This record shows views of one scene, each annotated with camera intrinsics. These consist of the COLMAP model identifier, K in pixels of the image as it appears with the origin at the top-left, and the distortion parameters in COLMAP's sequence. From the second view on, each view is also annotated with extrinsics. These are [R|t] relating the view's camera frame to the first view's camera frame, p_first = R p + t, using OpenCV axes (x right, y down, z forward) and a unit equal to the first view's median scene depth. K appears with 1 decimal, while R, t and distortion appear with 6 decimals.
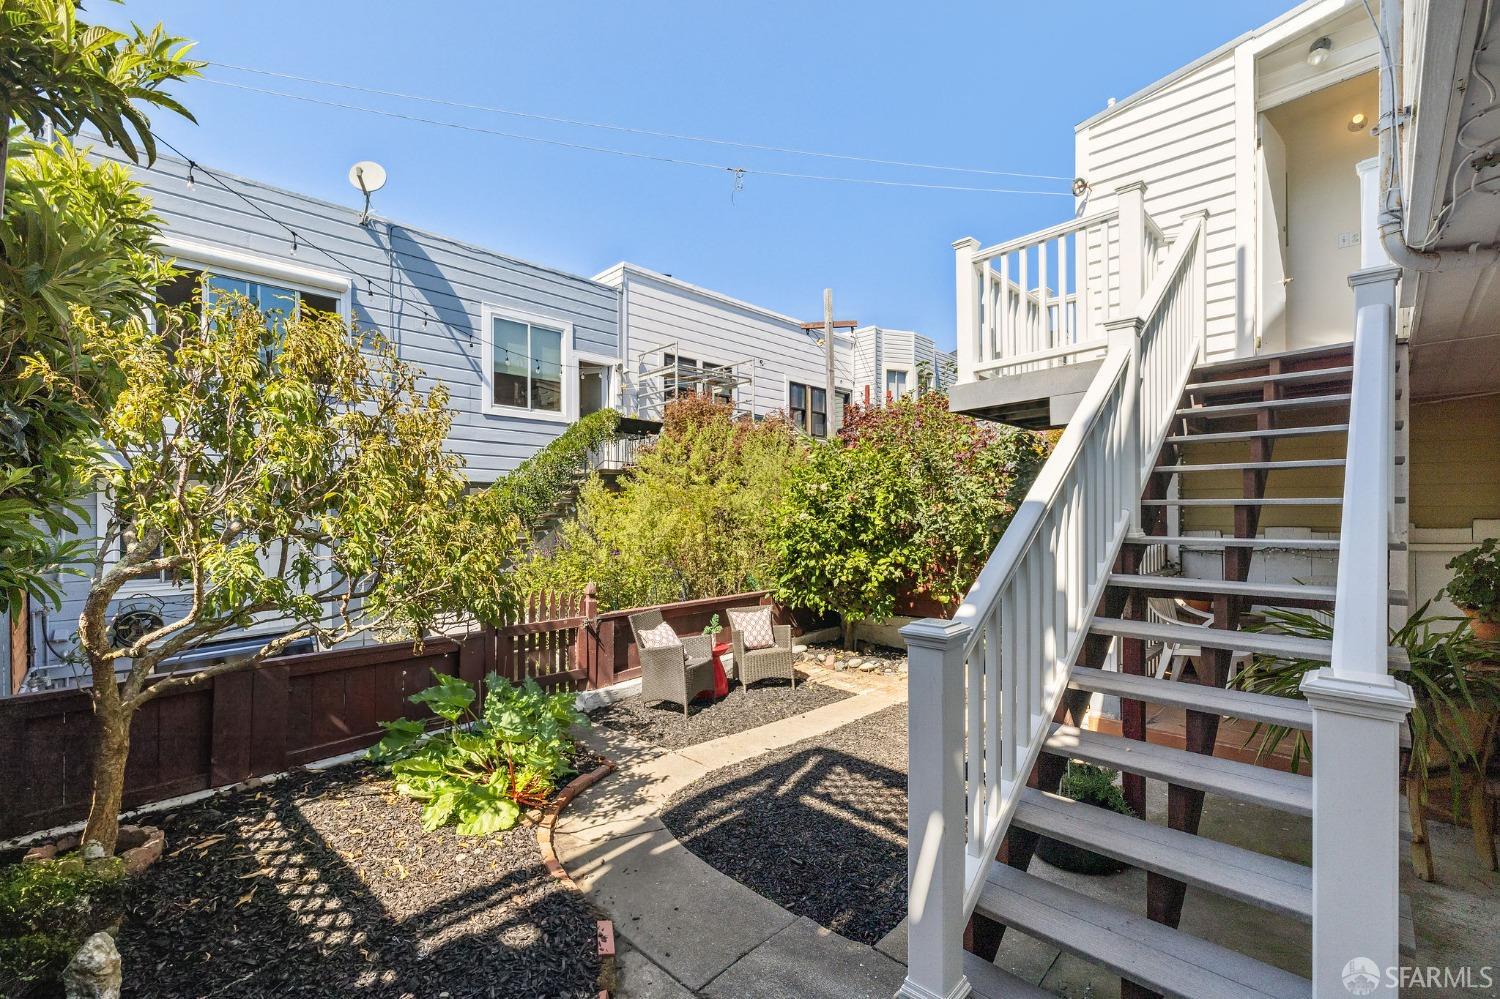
lens RADIAL K [[646.9, 0, 752.5], [0, 646.9, 511.1], [0, 0, 1]] dist [0.002640, 0.000369]
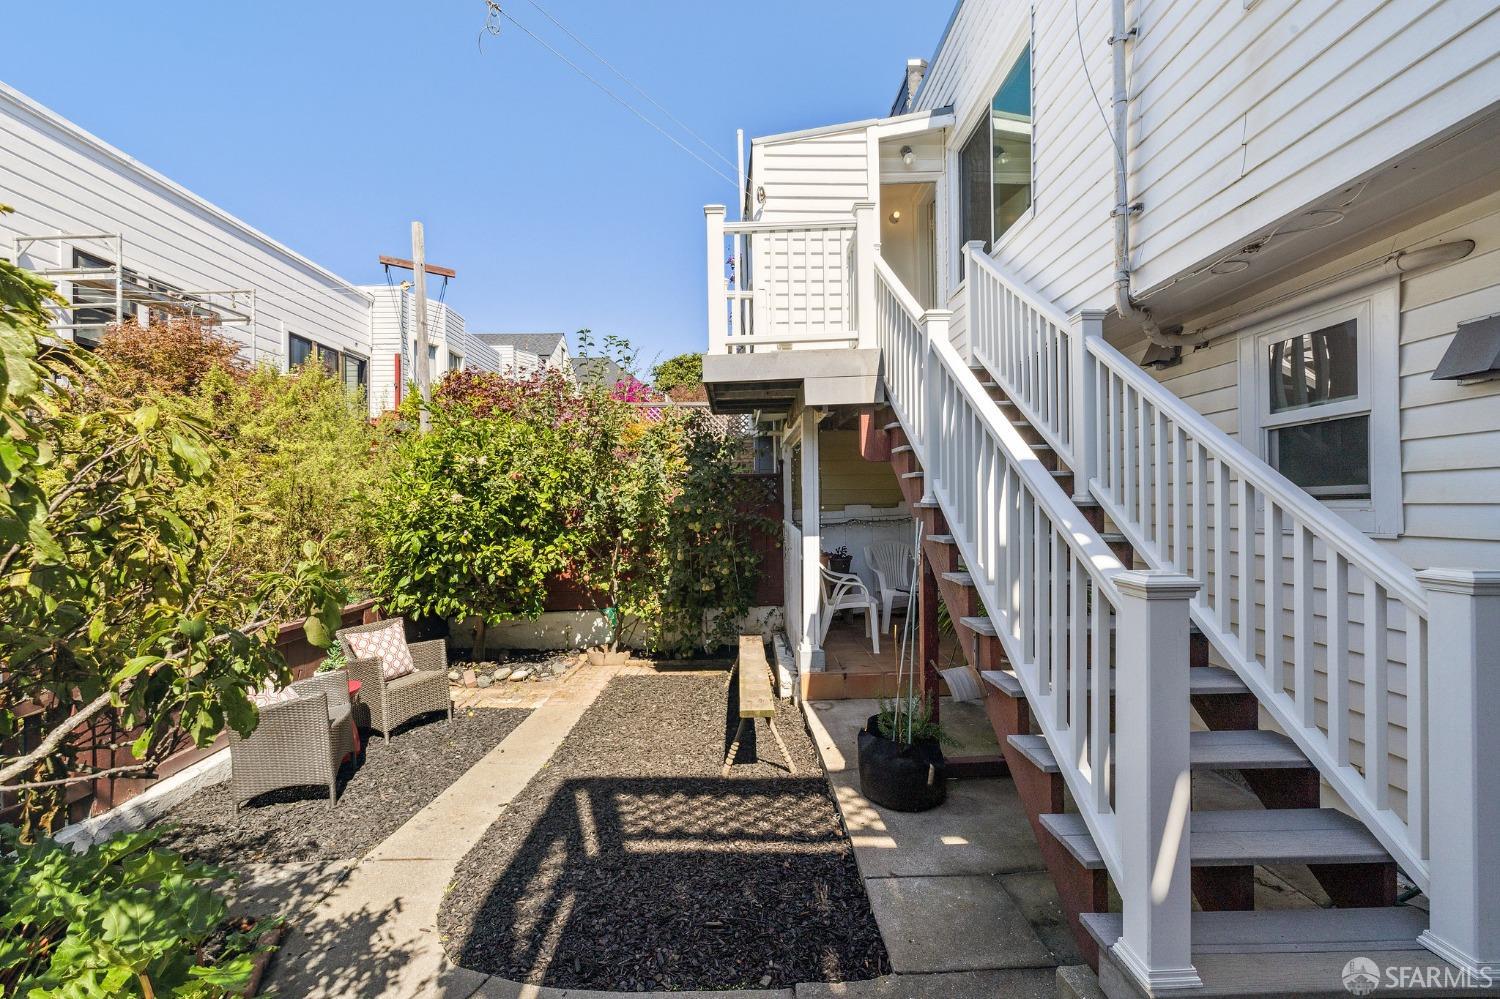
lens RADIAL K [[628.9, 0, 748.6], [0, 628.9, 502.6], [0, 0, 1]] dist [0.000330, 0.000004]
pose [[0.703819, -0.002825, 0.710374, -0.213286], [0.007389, 0.999967, -0.003344, 0.019092], [-0.710341, 0.007603, 0.703817, 0.214120]]
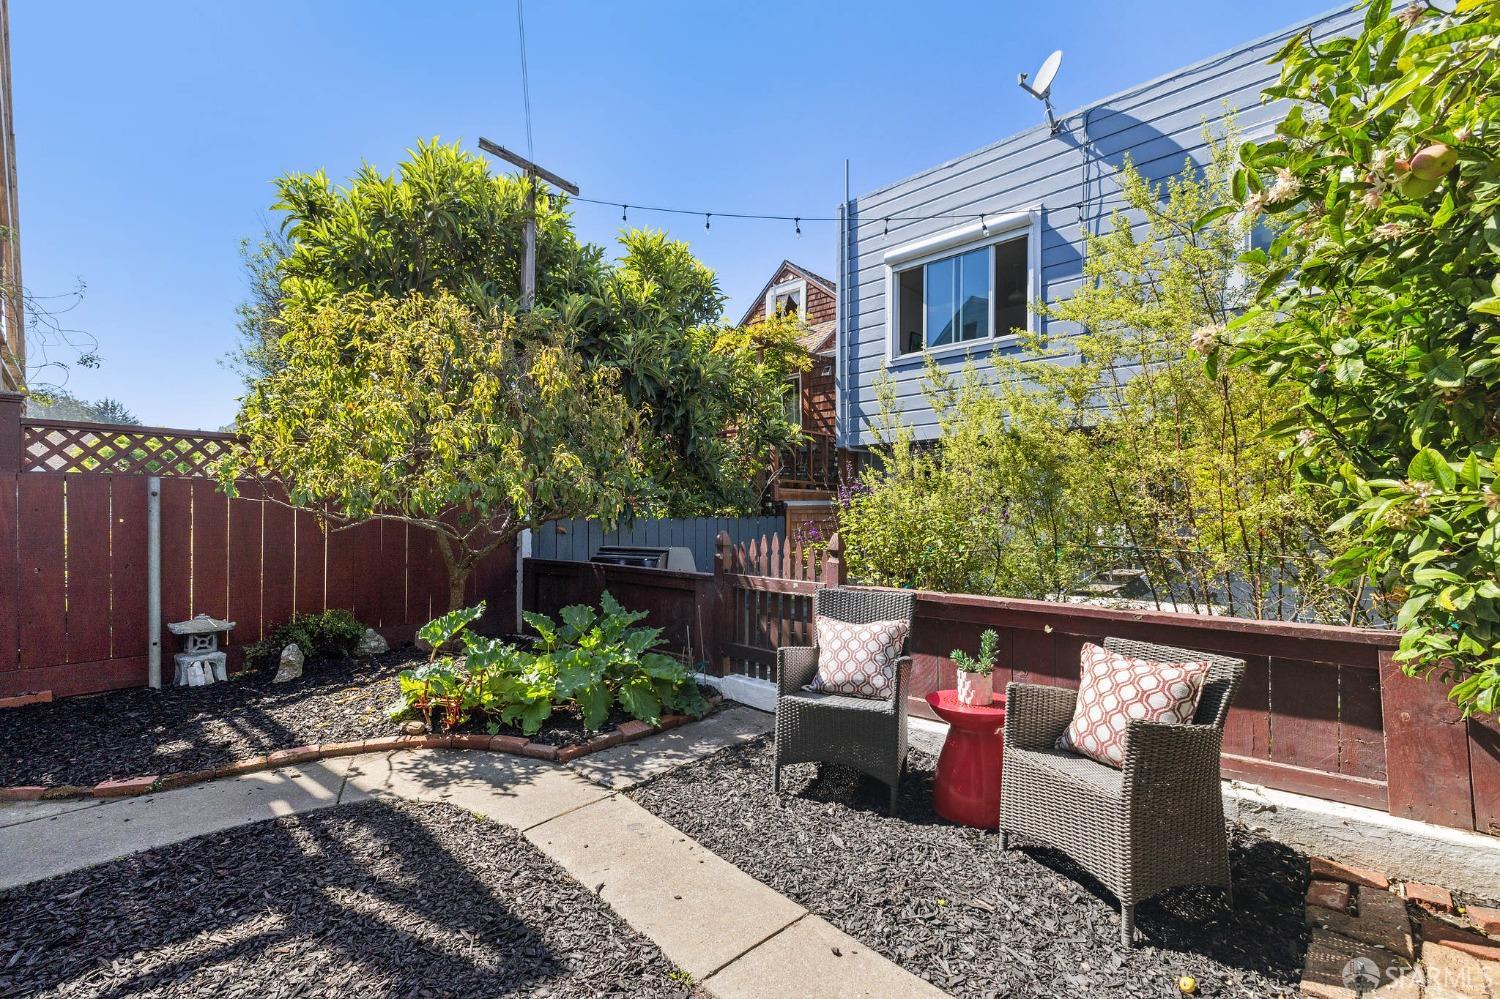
lens RADIAL K [[646.9, 0, 752.5], [0, 646.9, 511.1], [0, 0, 1]] dist [0.002640, 0.000369]
pose [[0.016606, 0.003387, -0.999856, 0.344993], [-0.003677, 0.999988, 0.003327, 0.077604], [0.999855, 0.003621, 0.016618, 0.806657]]
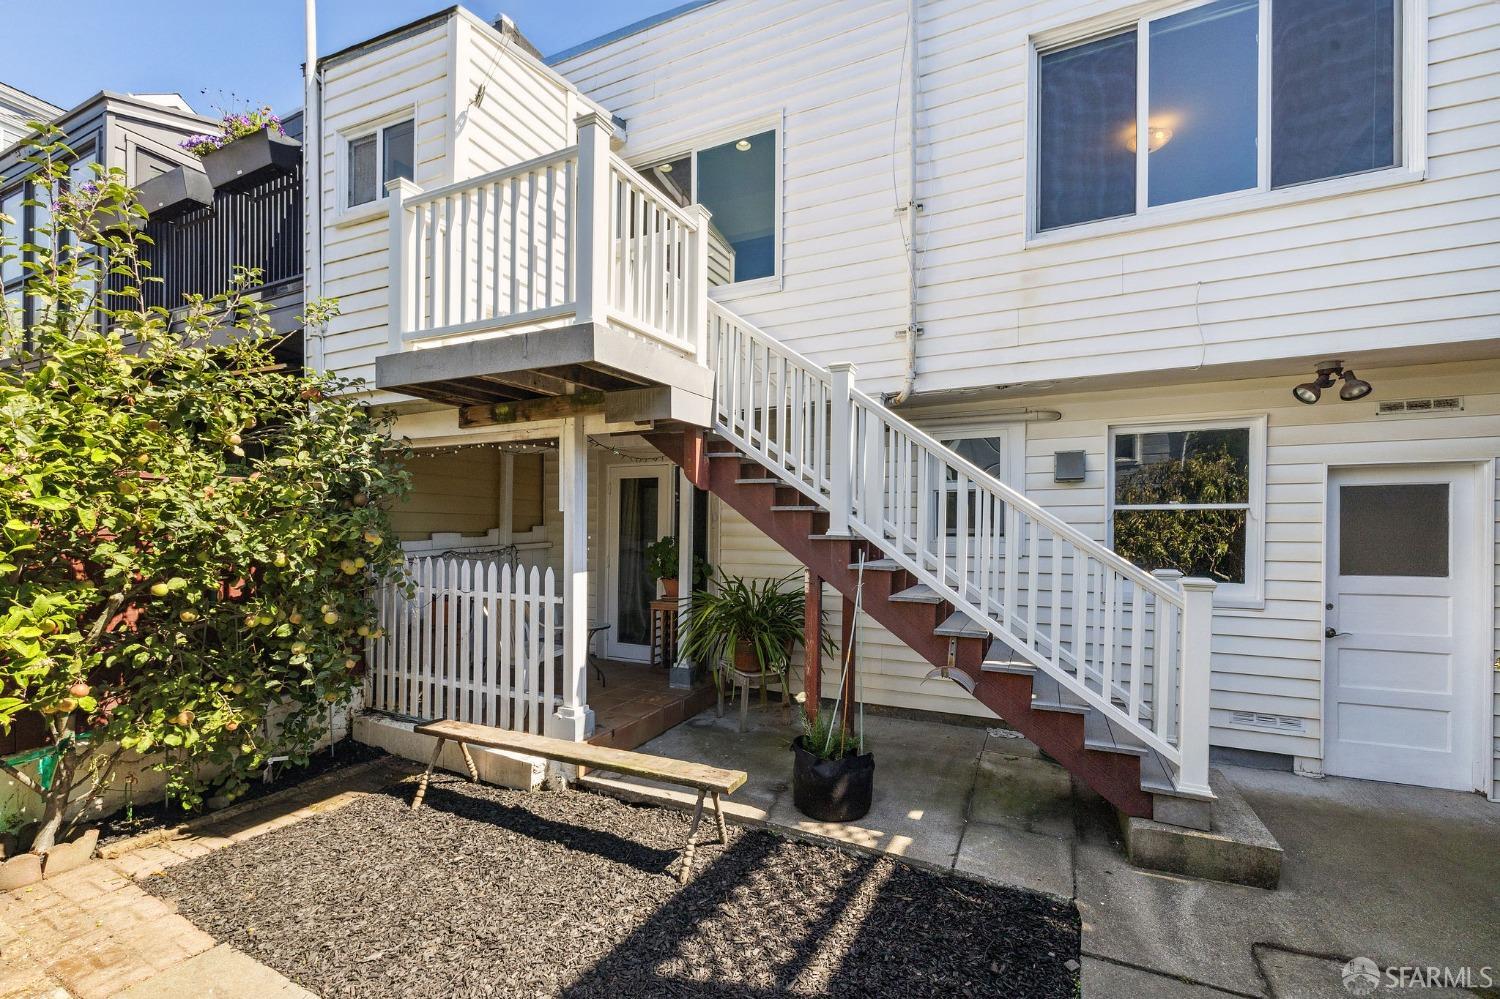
lens RADIAL K [[646.9, 0, 752.5], [0, 646.9, 511.1], [0, 0, 1]] dist [0.002640, 0.000369]
pose [[-0.324128, 0.027422, 0.945616, -0.280249], [-0.007154, 0.999480, -0.031436, 0.017190], [-0.945986, -0.016954, -0.323764, 0.743865]]
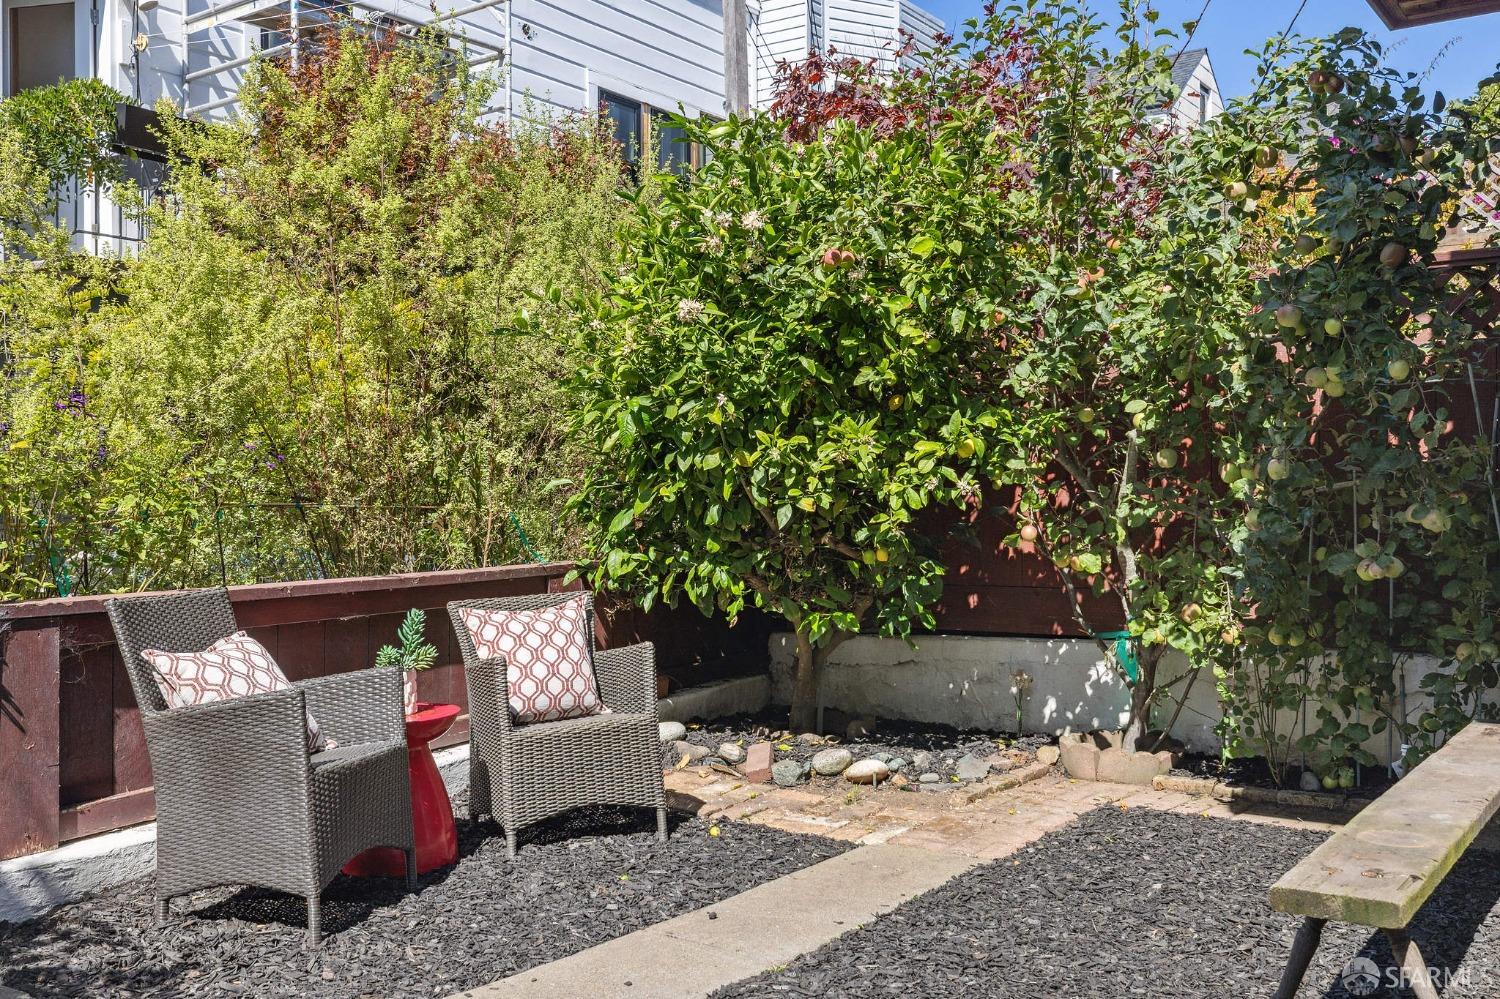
lens RADIAL K [[1462.5, 0, 750.0], [0, 1462.5, 499.5], [0, 0, 1]] dist [0.001783, -0.004367]
pose [[0.984581, -0.005247, 0.174853, -0.020239], [0.004082, 0.999967, 0.007021, 0.098798], [-0.174884, -0.006199, 0.984570, 0.269932]]
